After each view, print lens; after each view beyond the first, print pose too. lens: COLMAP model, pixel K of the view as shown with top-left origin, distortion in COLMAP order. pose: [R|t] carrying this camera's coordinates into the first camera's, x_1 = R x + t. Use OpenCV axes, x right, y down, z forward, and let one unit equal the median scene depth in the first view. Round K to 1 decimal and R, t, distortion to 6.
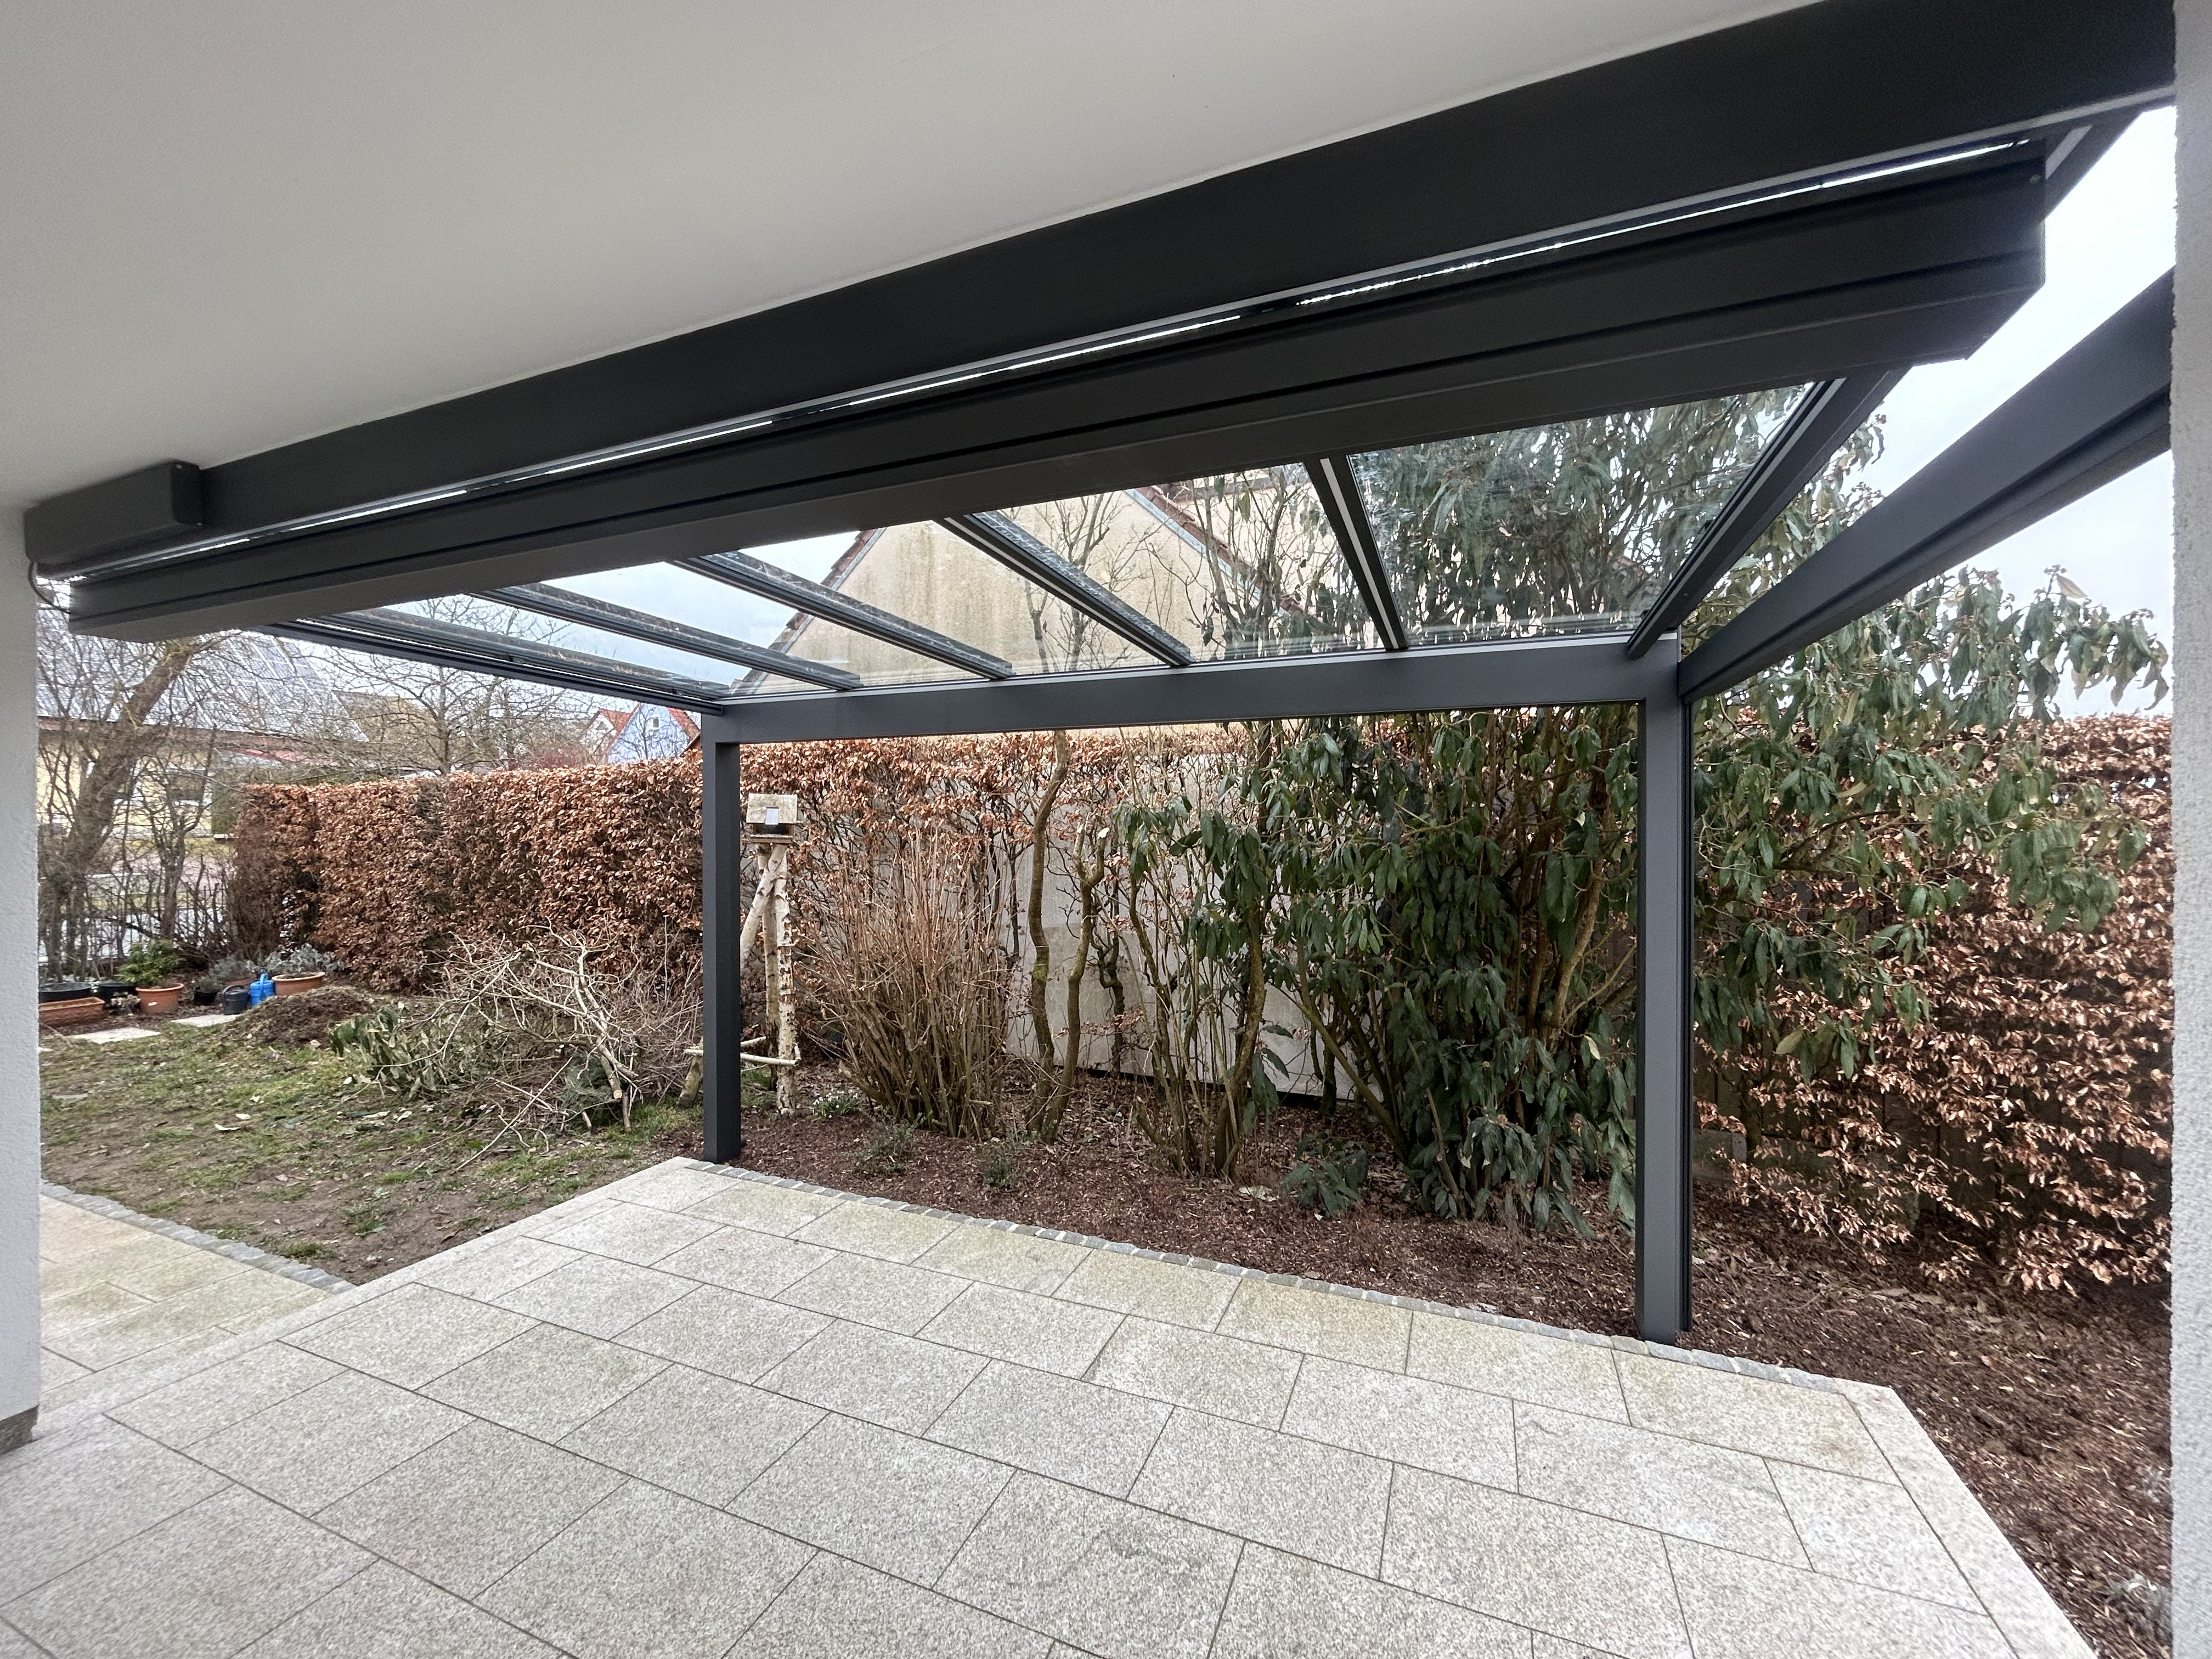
lens RADIAL K [[885.3, 0, 1108.6], [0, 885.3, 835.7], [0, 0, 1]] dist [-0.000308, -0.000033]
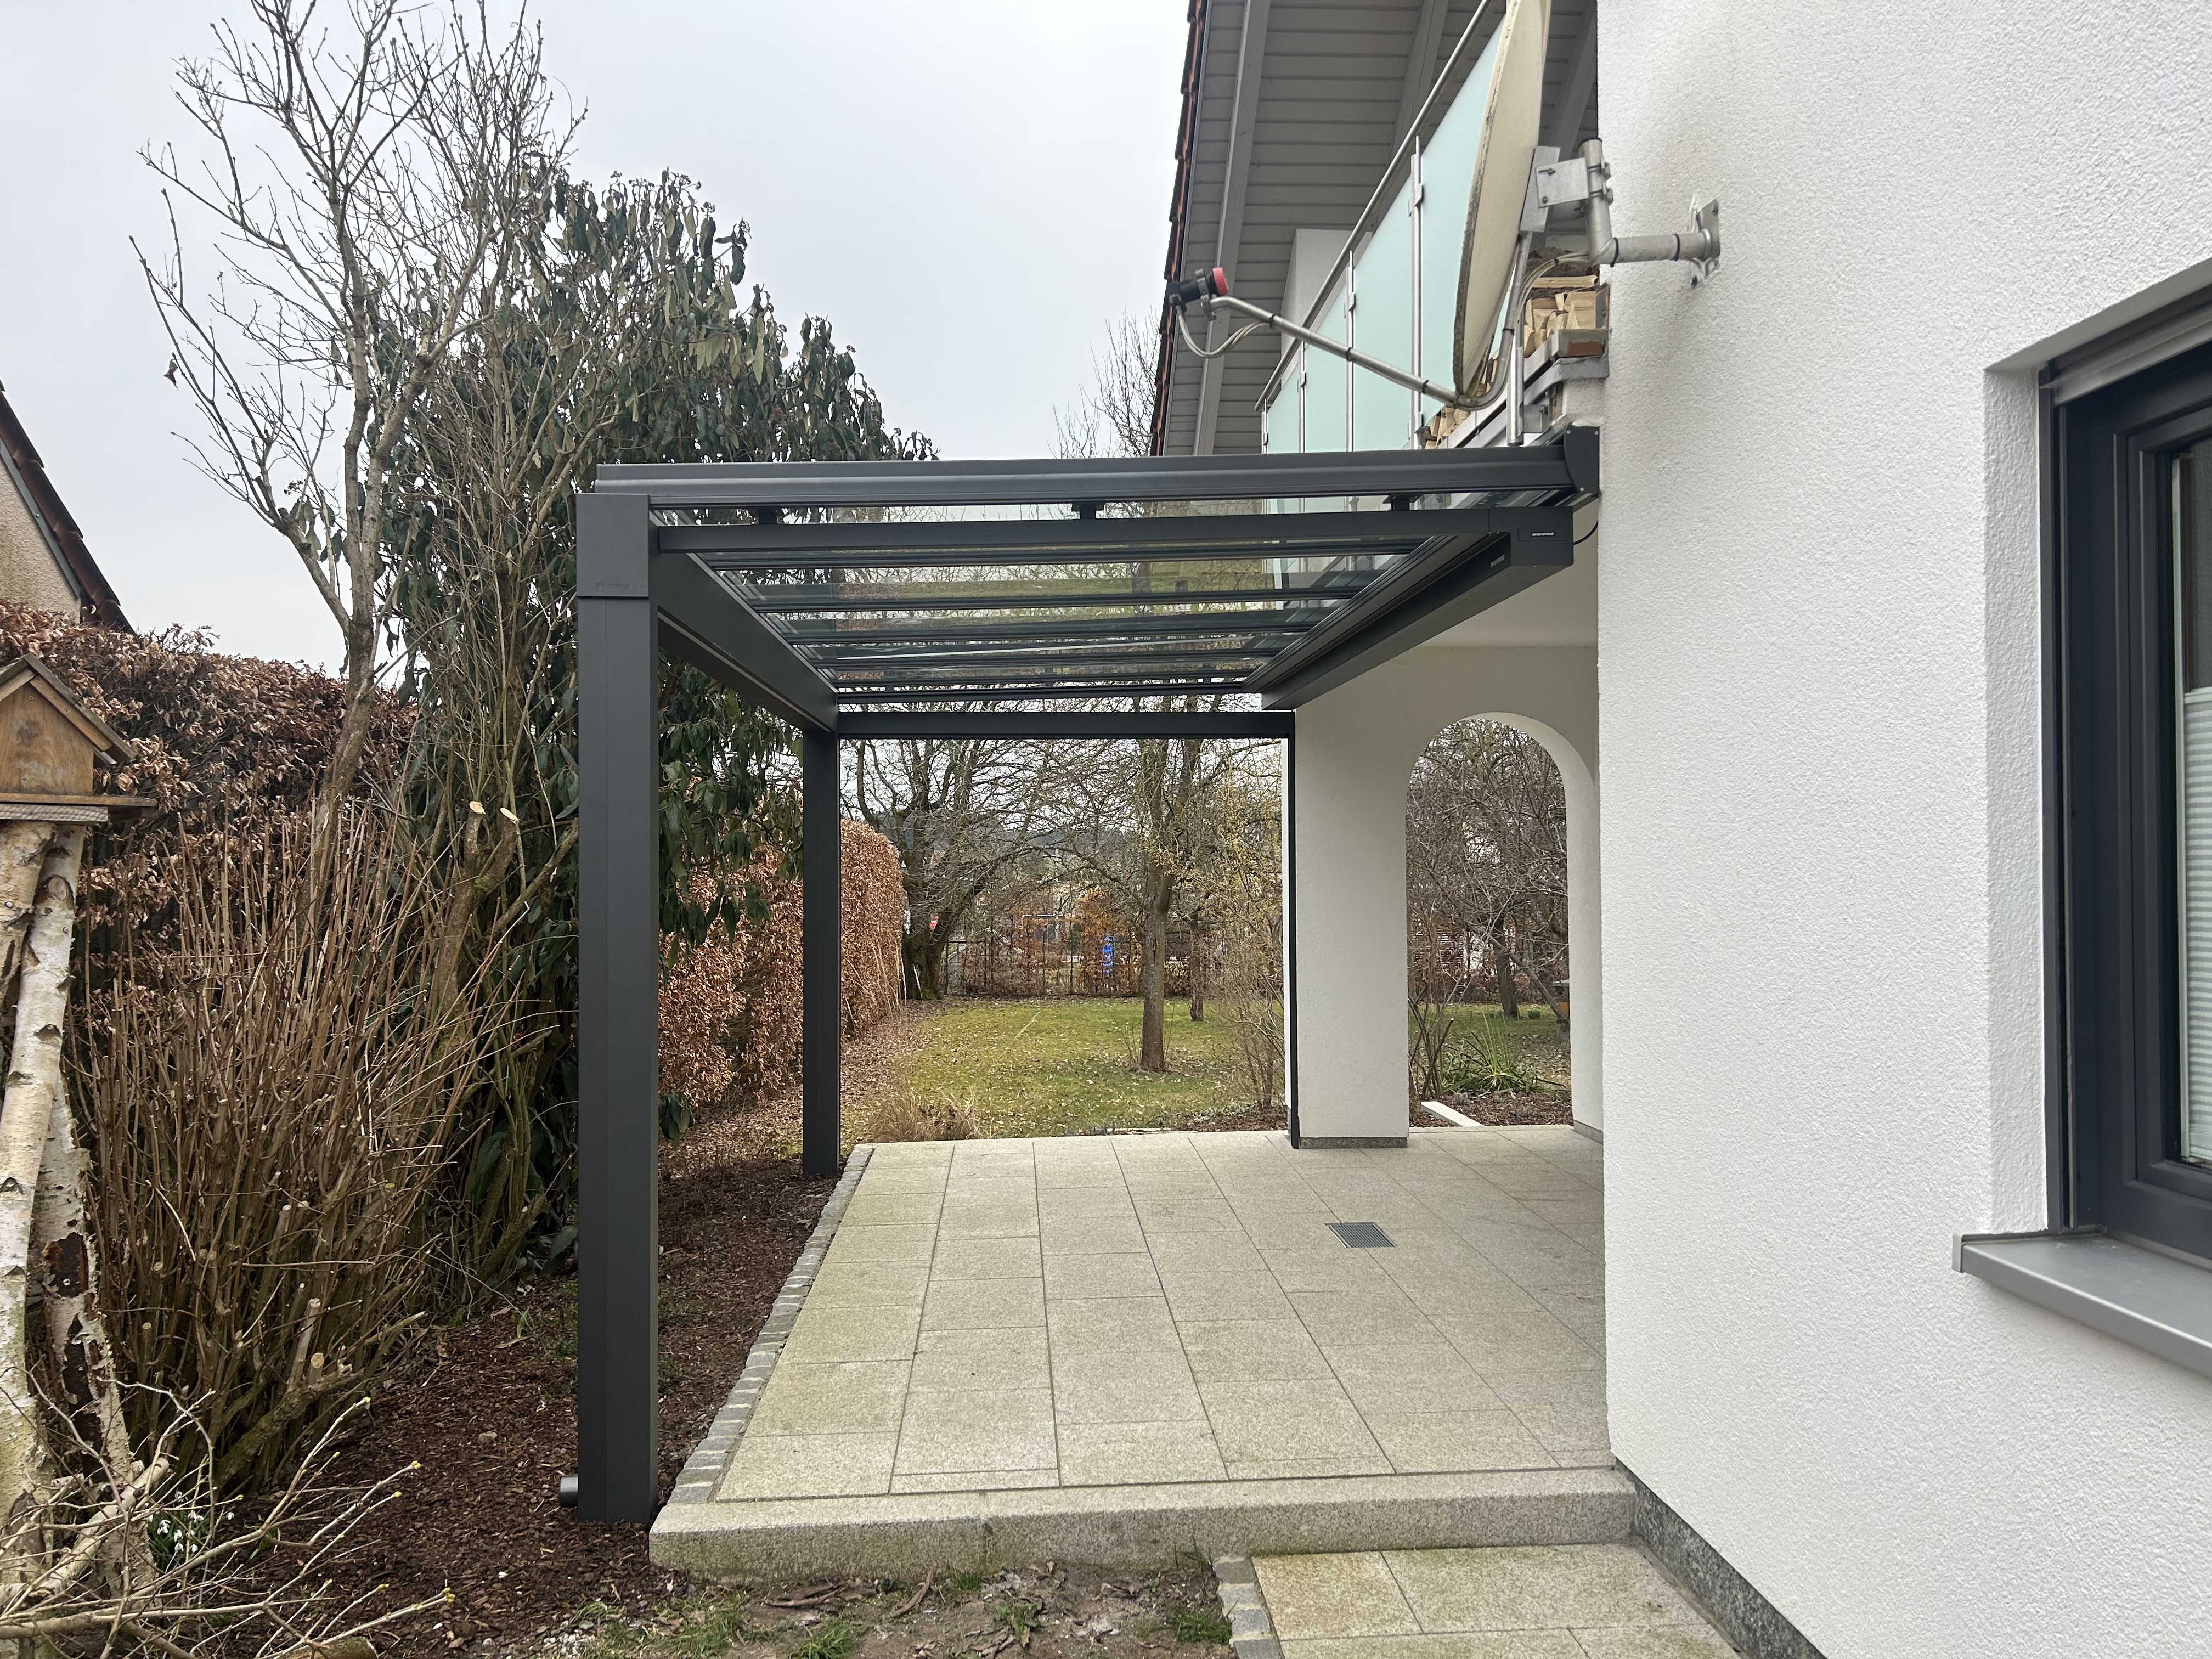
lens RADIAL K [[1664.8, 0, 1106.4], [0, 1664.8, 829.5], [0, 0, 1]] dist [0.043898, -0.048330]
pose [[-0.434048, 0.016915, 0.900731, -1.907714], [0.017002, 0.999799, -0.010582, 0.044399], [-0.900730, 0.010721, -0.434248, 1.651748]]
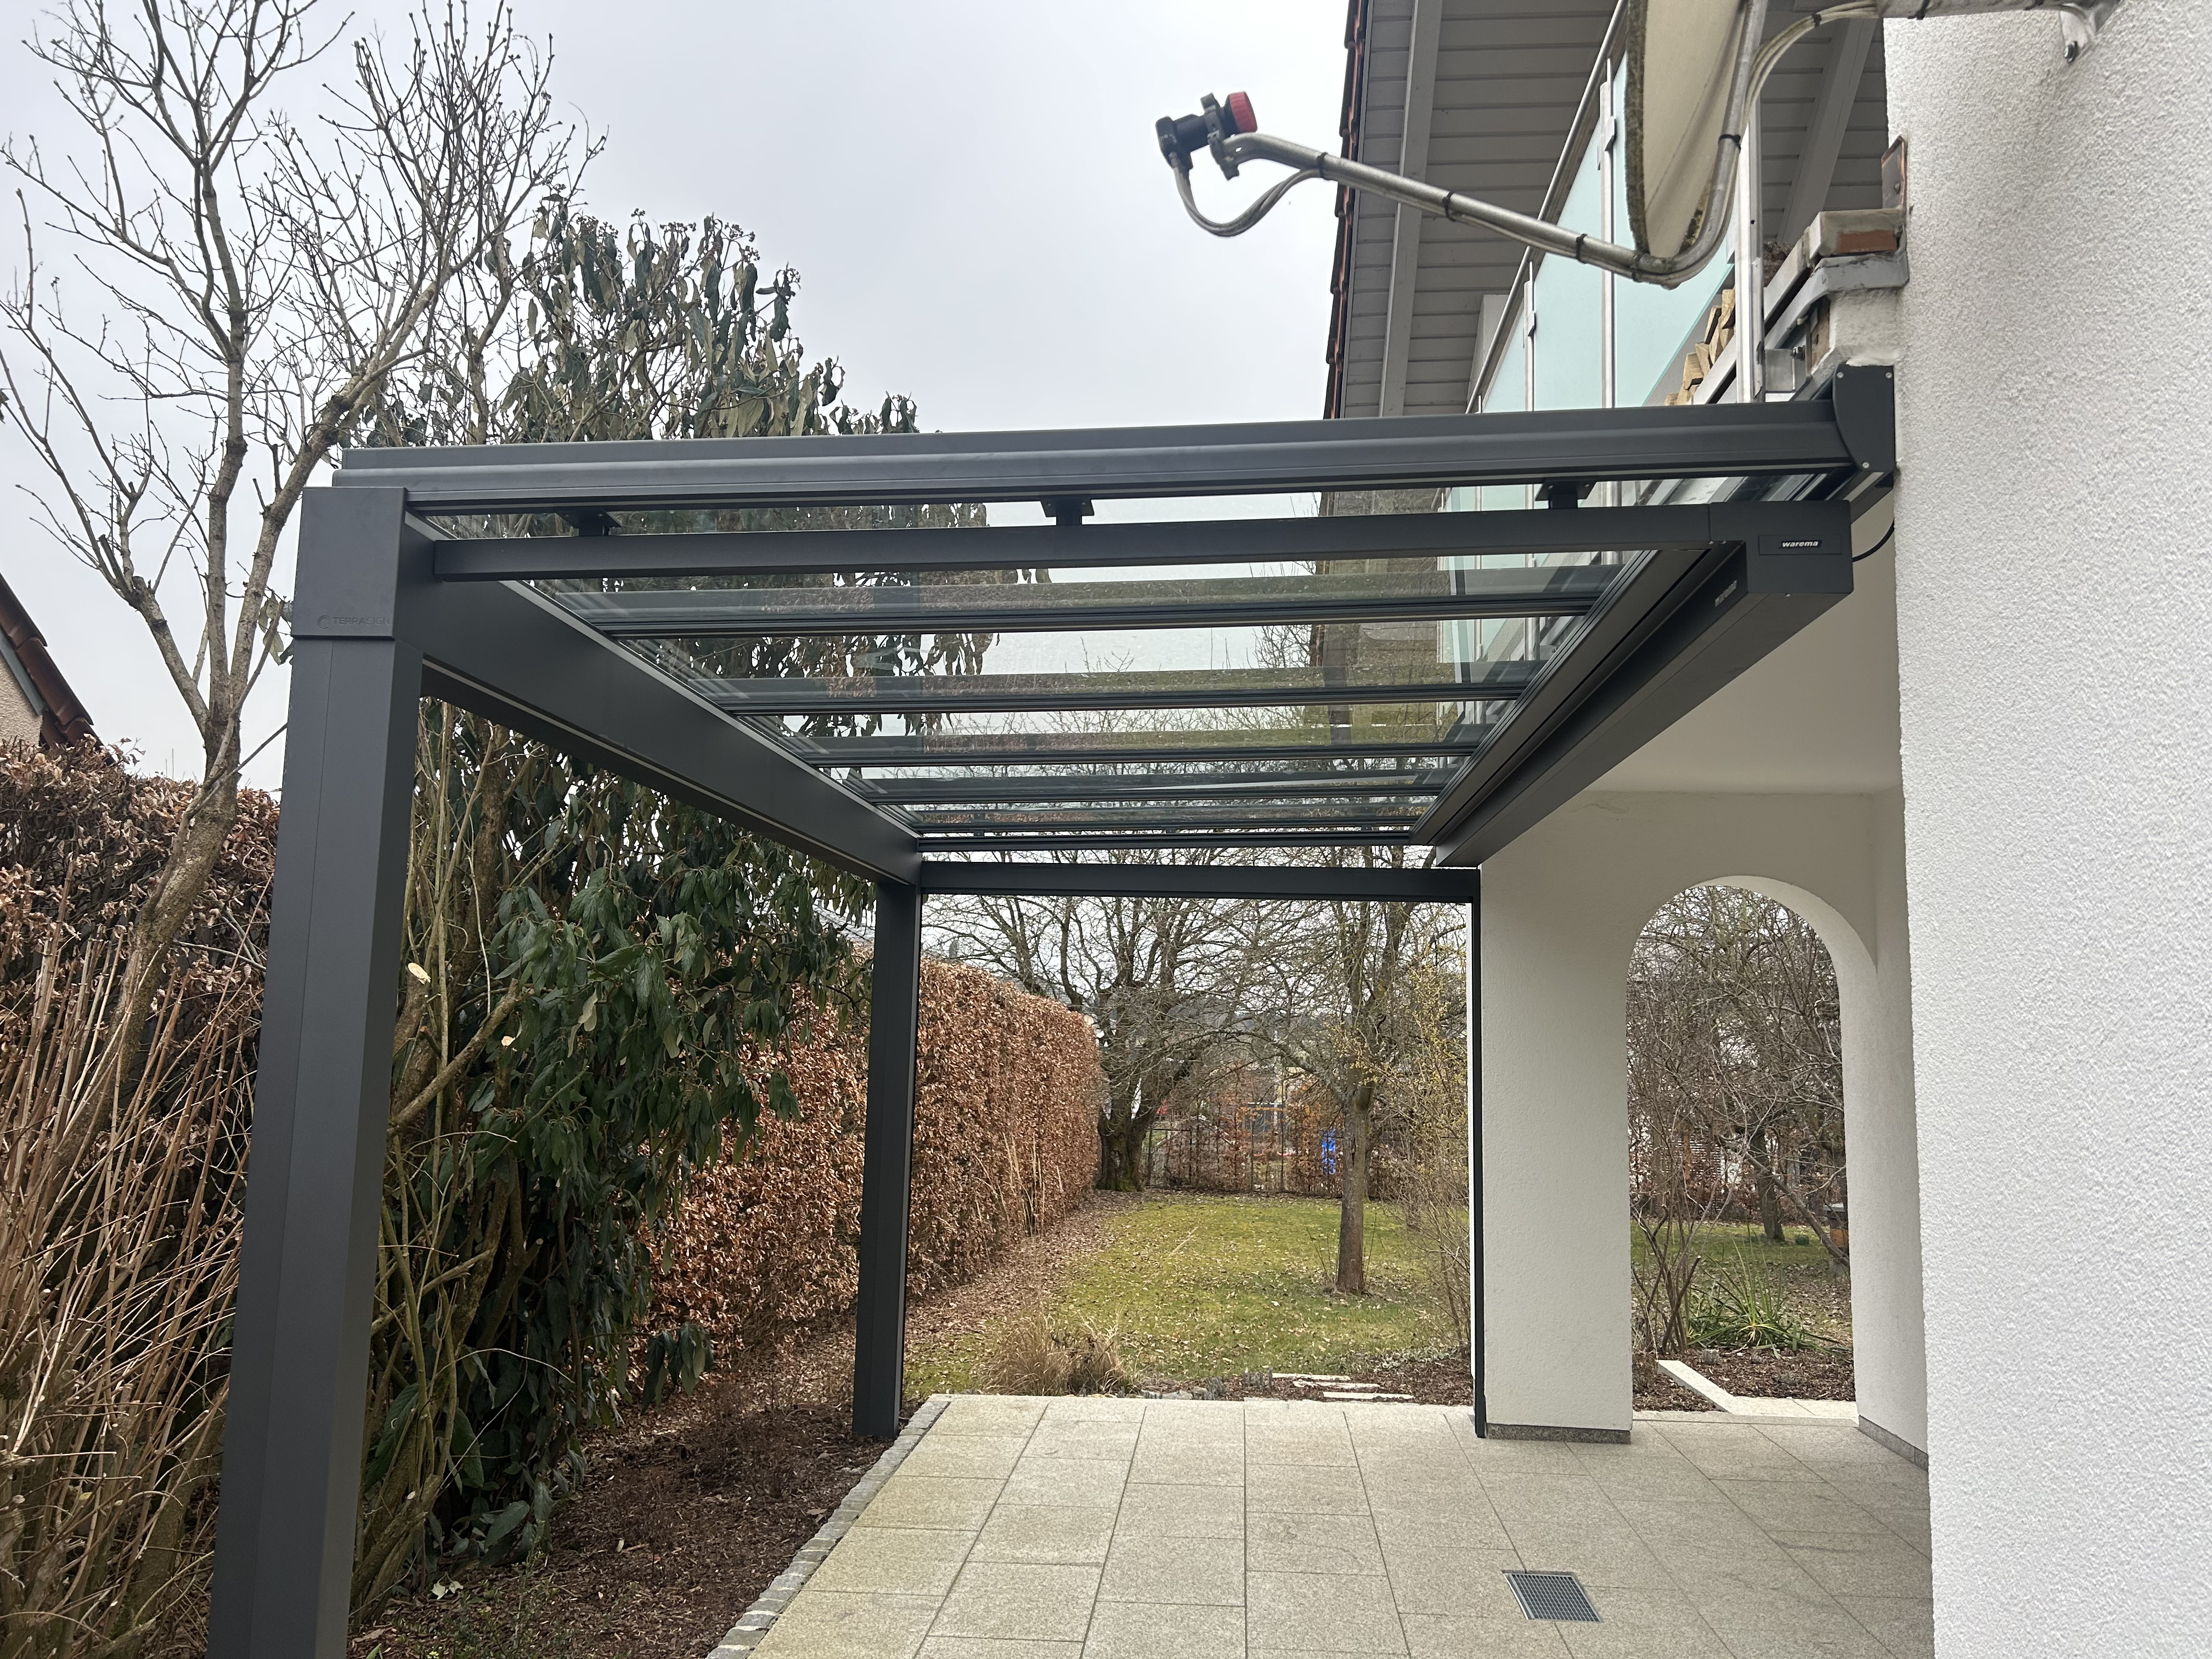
lens RADIAL K [[1664.8, 0, 1115.3], [0, 1664.8, 828.3], [0, 0, 1]] dist [0.043898, -0.048330]
pose [[-0.310011, 0.111288, 0.944197, -1.524221], [-0.011364, 0.992621, -0.120726, 0.041670], [-0.950665, -0.048156, -0.306458, 1.325799]]
